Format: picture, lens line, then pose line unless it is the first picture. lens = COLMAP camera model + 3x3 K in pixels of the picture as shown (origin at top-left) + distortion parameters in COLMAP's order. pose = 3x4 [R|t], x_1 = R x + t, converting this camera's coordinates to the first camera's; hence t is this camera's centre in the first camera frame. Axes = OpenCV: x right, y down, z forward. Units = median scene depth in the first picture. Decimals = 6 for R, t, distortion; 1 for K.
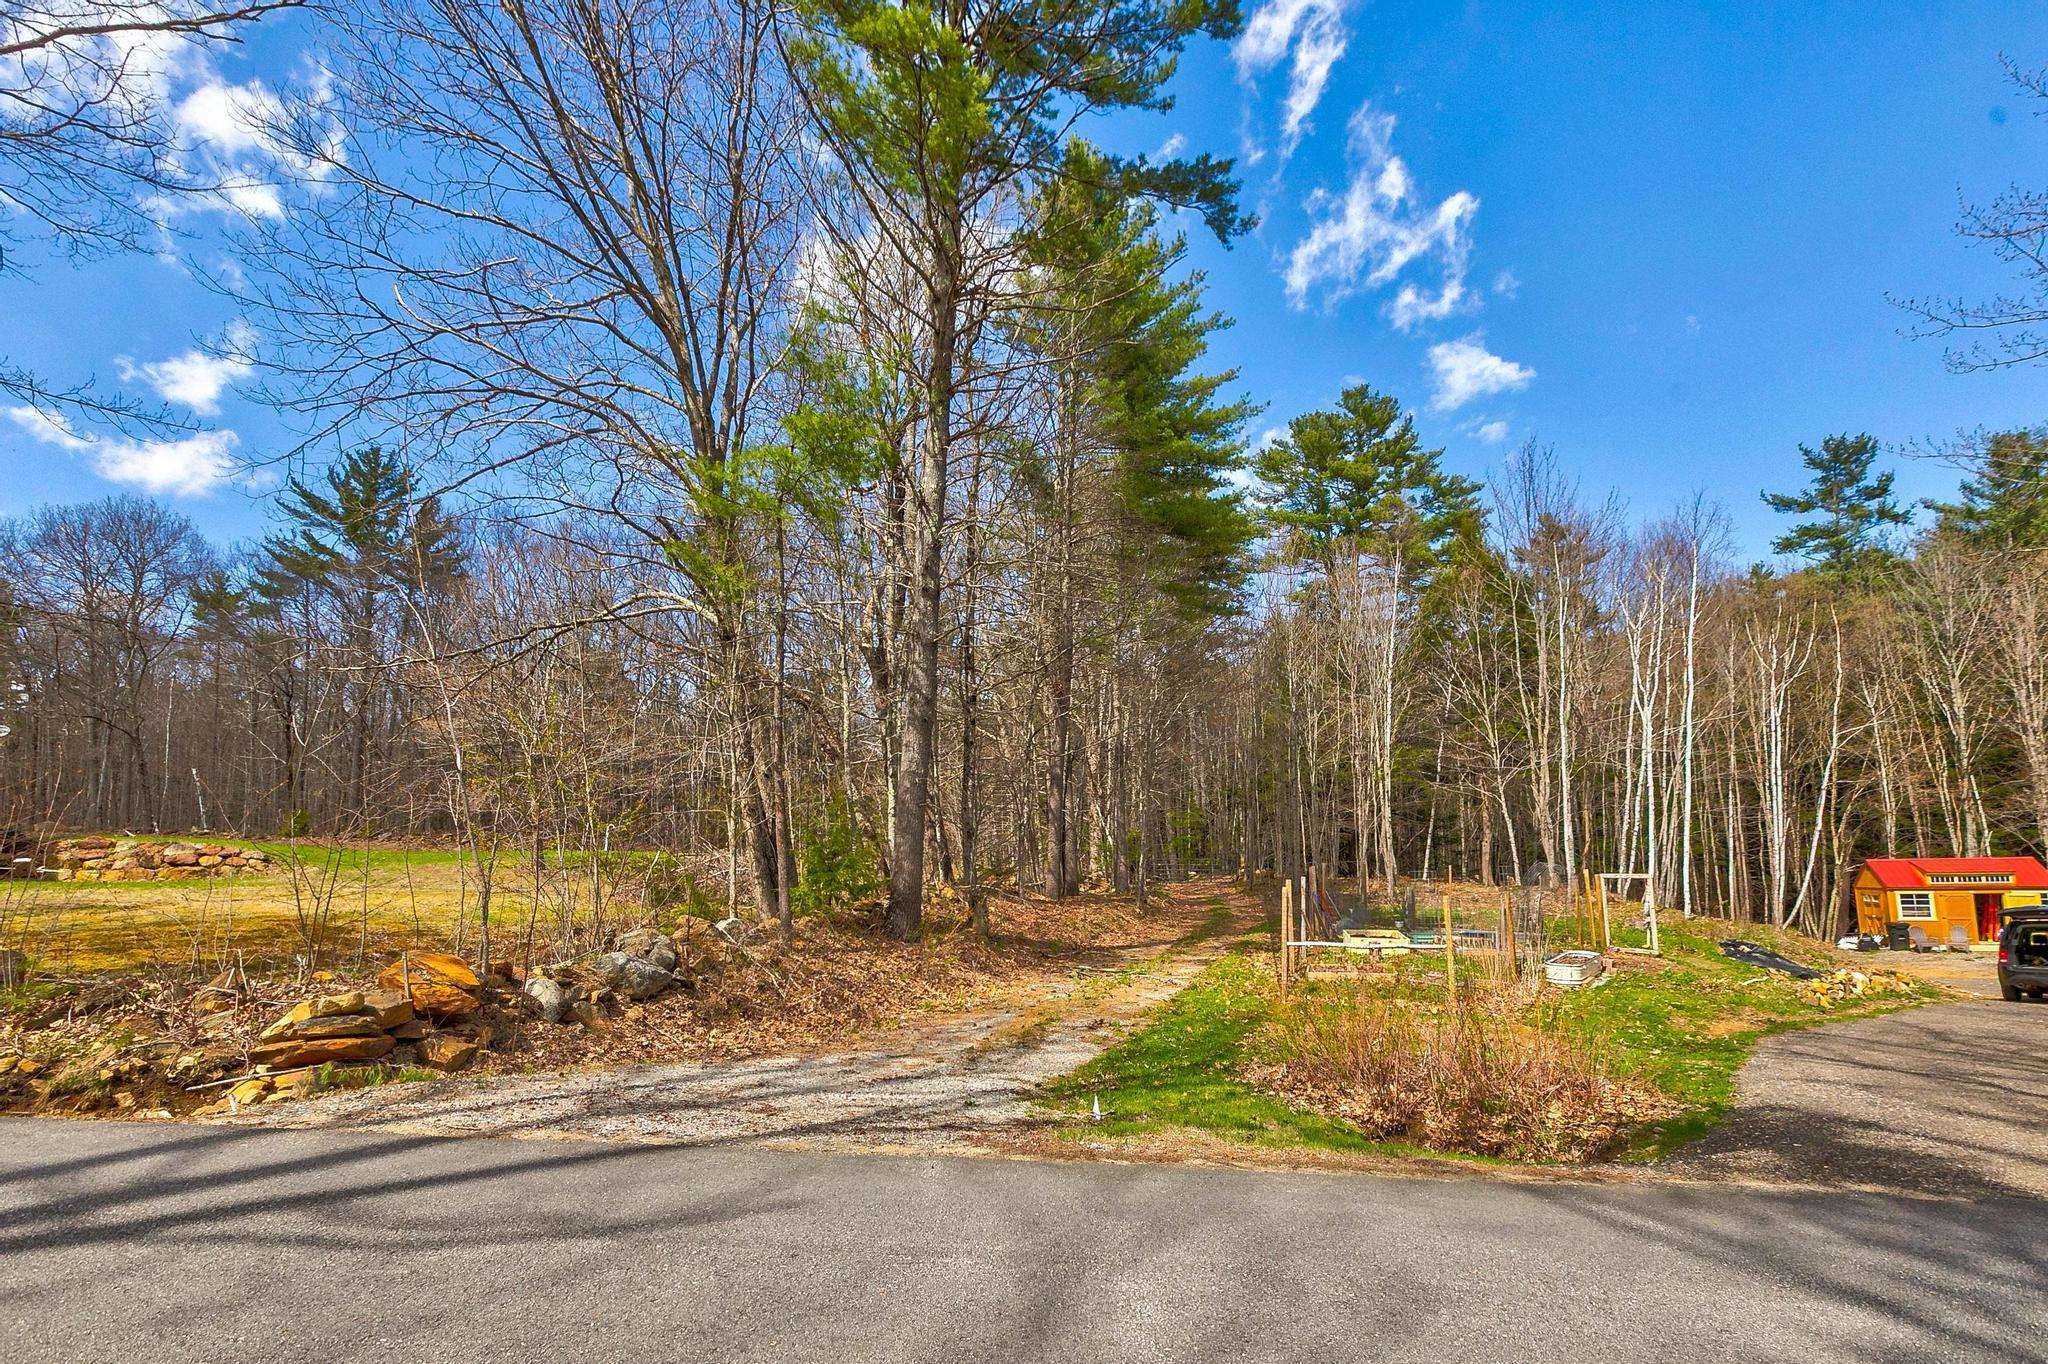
lens RADIAL K [[988.9, 0, 1025.4], [0, 988.9, 732.5], [0, 0, 1]] dist [0.004579, 0.000766]
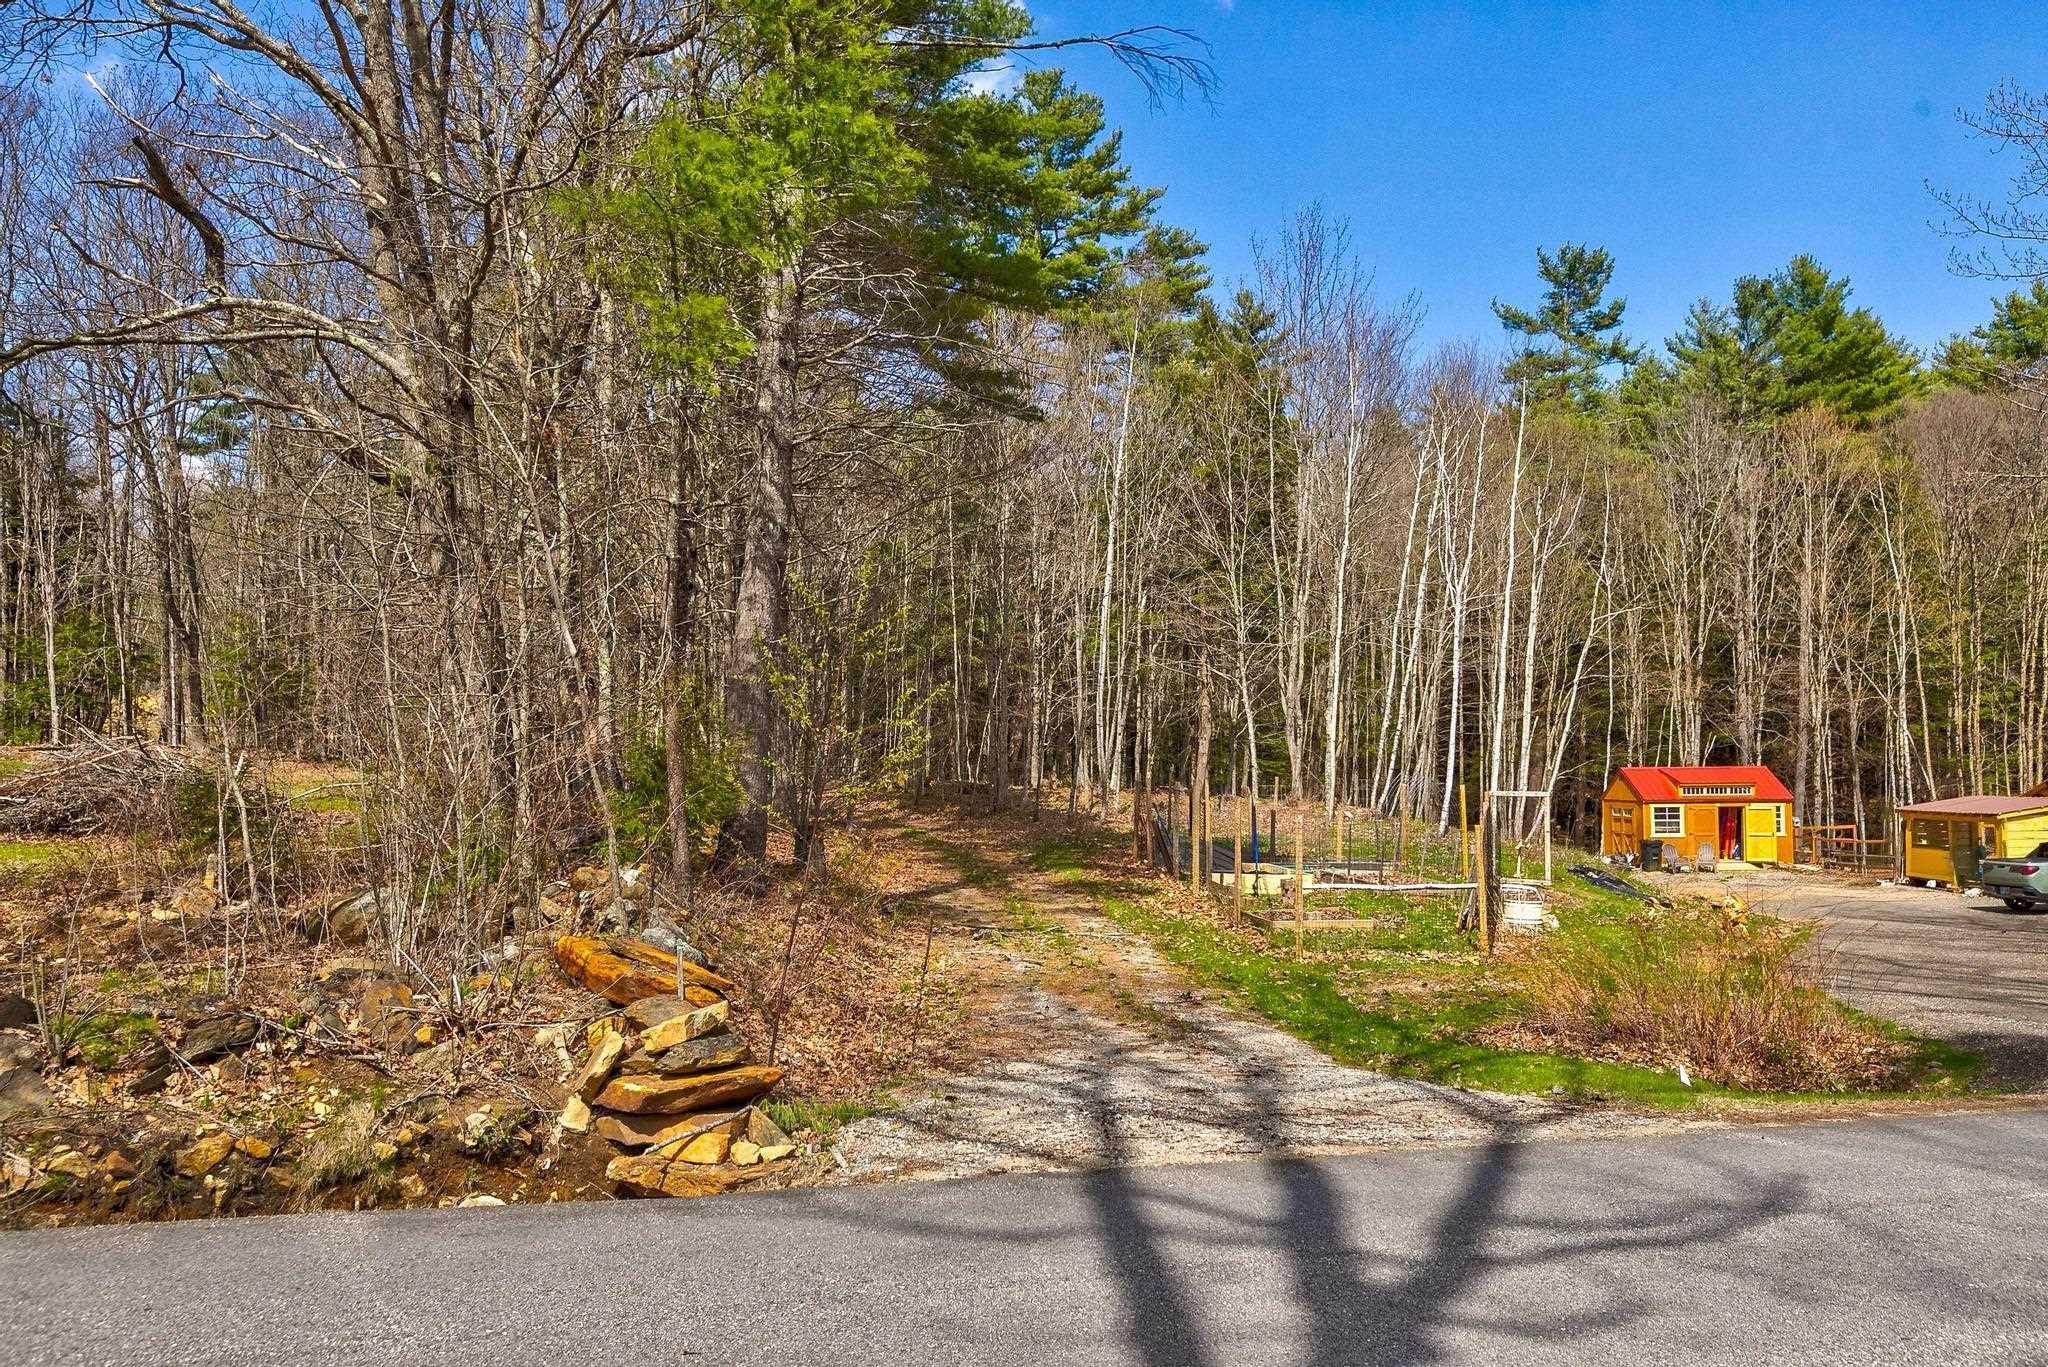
lens RADIAL K [[1553.8, 0, 1023.1], [0, 1553.8, 683.5], [0, 0, 1]] dist [0.004812, -0.003067]
pose [[0.911234, 0.027371, 0.410978, -0.188698], [-0.061933, 0.995551, 0.071017, -0.008597], [-0.407205, -0.090166, 0.908875, -0.006085]]
